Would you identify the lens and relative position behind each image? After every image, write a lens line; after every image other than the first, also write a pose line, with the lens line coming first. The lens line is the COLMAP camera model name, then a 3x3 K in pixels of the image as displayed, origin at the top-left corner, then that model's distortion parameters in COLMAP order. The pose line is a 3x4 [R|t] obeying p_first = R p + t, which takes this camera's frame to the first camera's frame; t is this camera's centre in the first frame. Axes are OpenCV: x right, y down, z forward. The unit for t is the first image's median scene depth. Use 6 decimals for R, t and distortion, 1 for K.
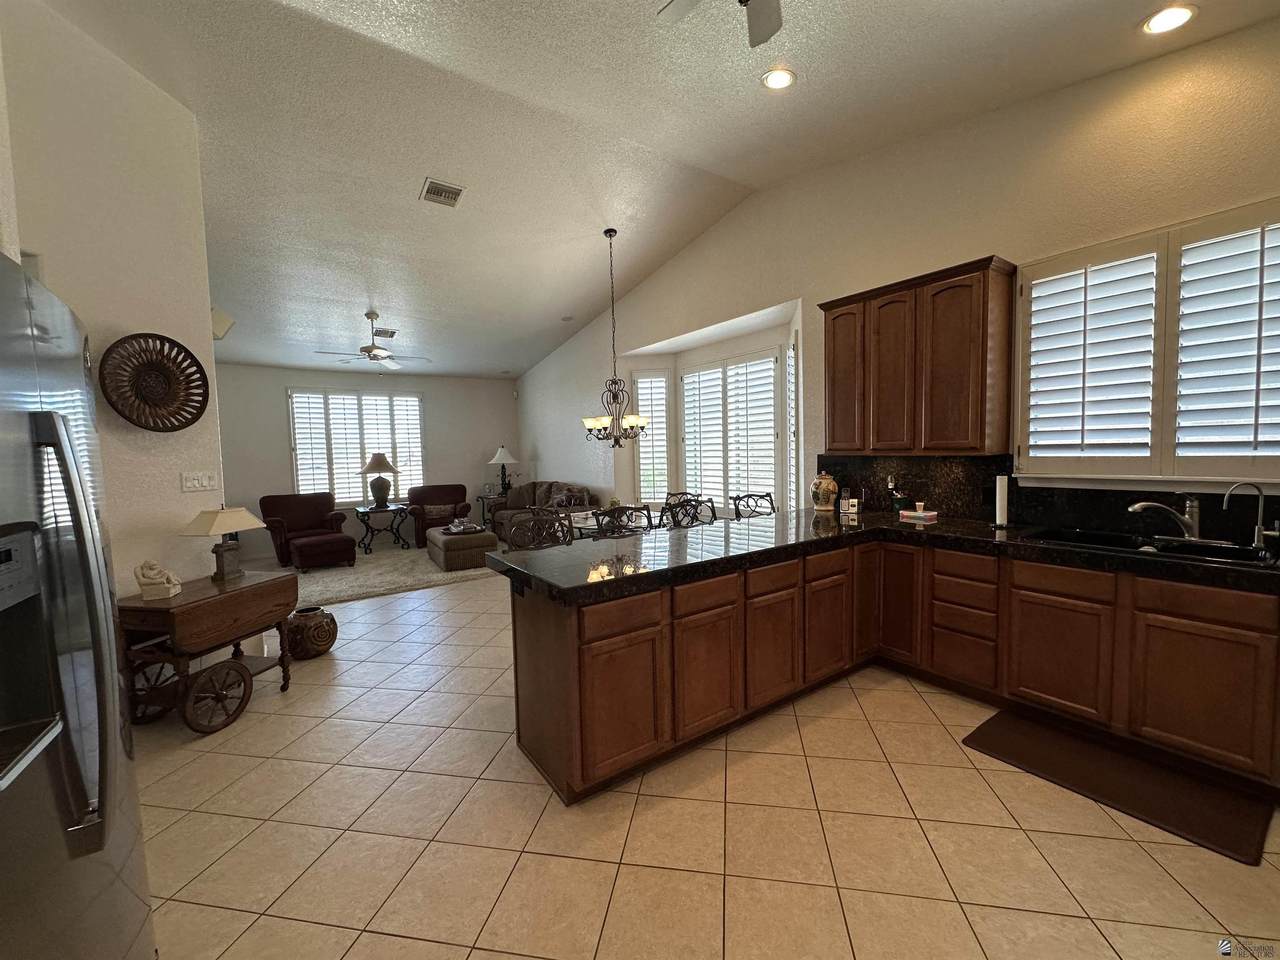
lens RADIAL K [[511.0, 0, 640.0], [0, 511.0, 480.0], [0, 0, 1]] dist [-0.001598, -0.000159]
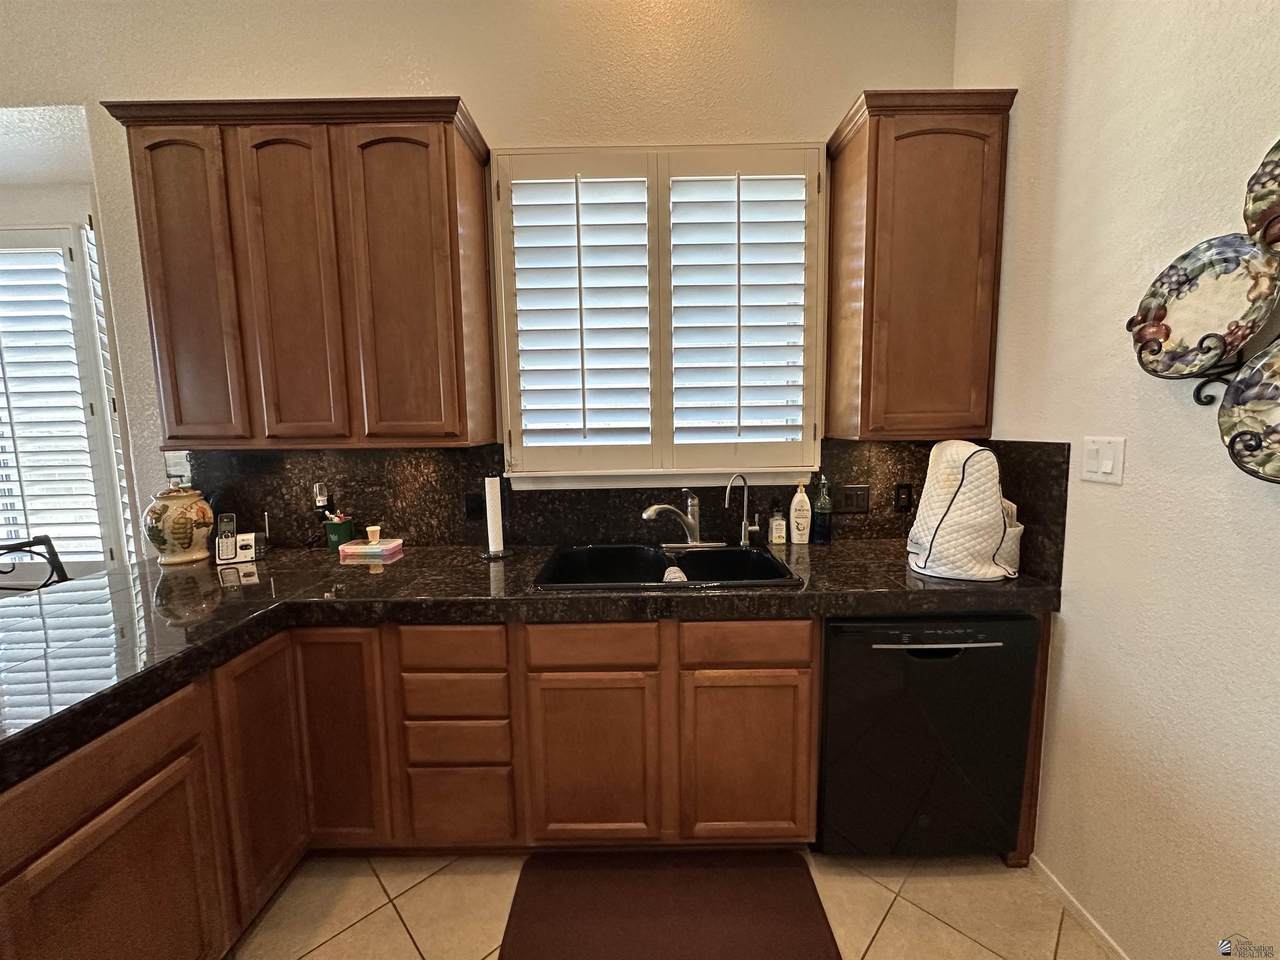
lens RADIAL K [[511.0, 0, 640.0], [0, 511.0, 480.0], [0, 0, 1]] dist [-0.001598, -0.000159]
pose [[0.578277, -0.074557, 0.812427, 0.293100], [0.051818, 0.997161, 0.054627, -0.030236], [-0.814193, 0.010509, 0.580499, 0.474280]]
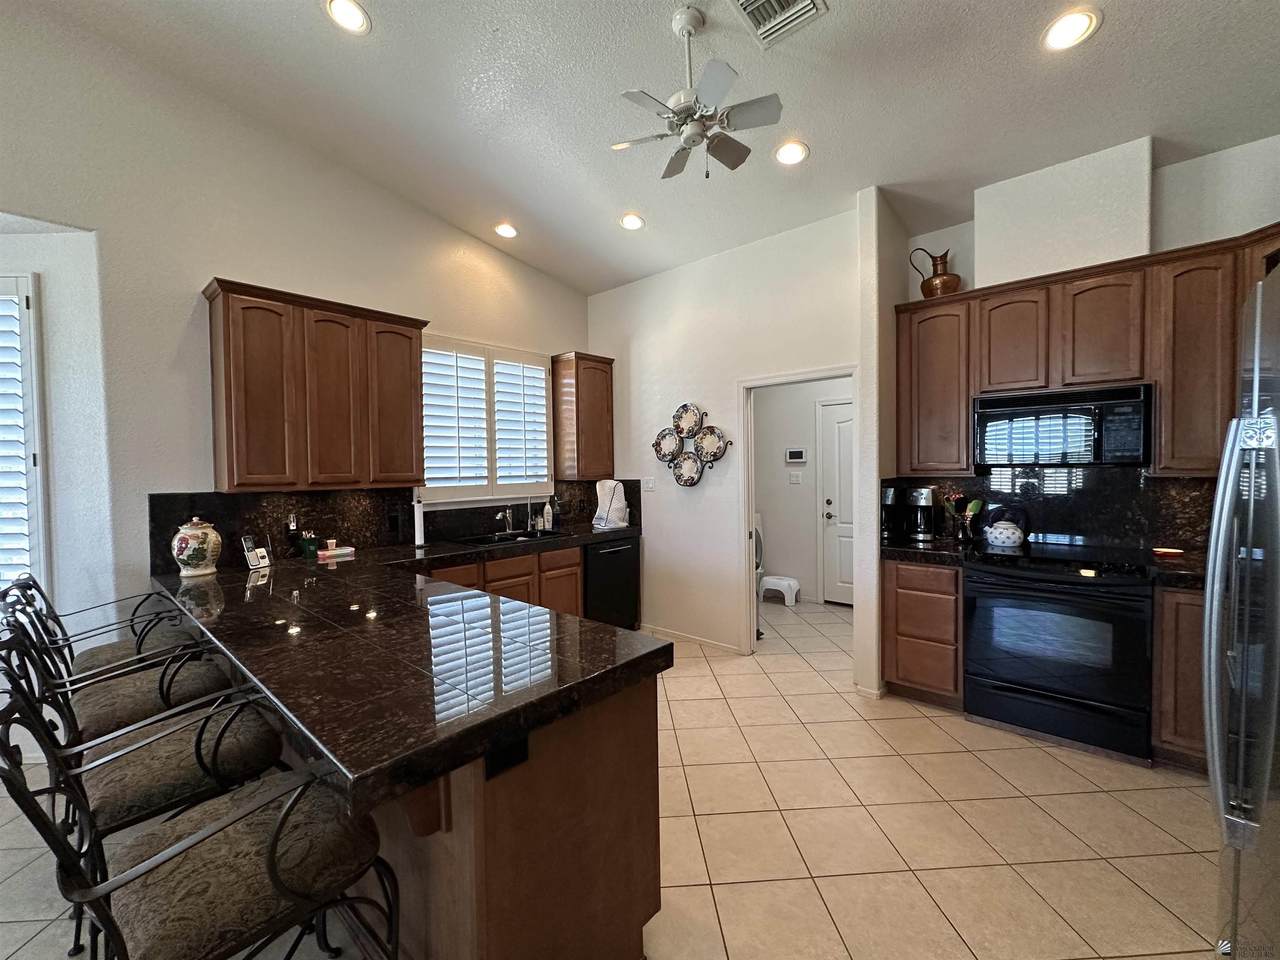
lens RADIAL K [[511.0, 0, 640.0], [0, 511.0, 480.0], [0, 0, 1]] dist [-0.001598, -0.000159]
pose [[-0.214180, 0.002624, 0.976791, -0.565436], [0.080768, 0.996620, 0.015032, -0.038827], [-0.973449, 0.082113, -0.213667, 0.750290]]
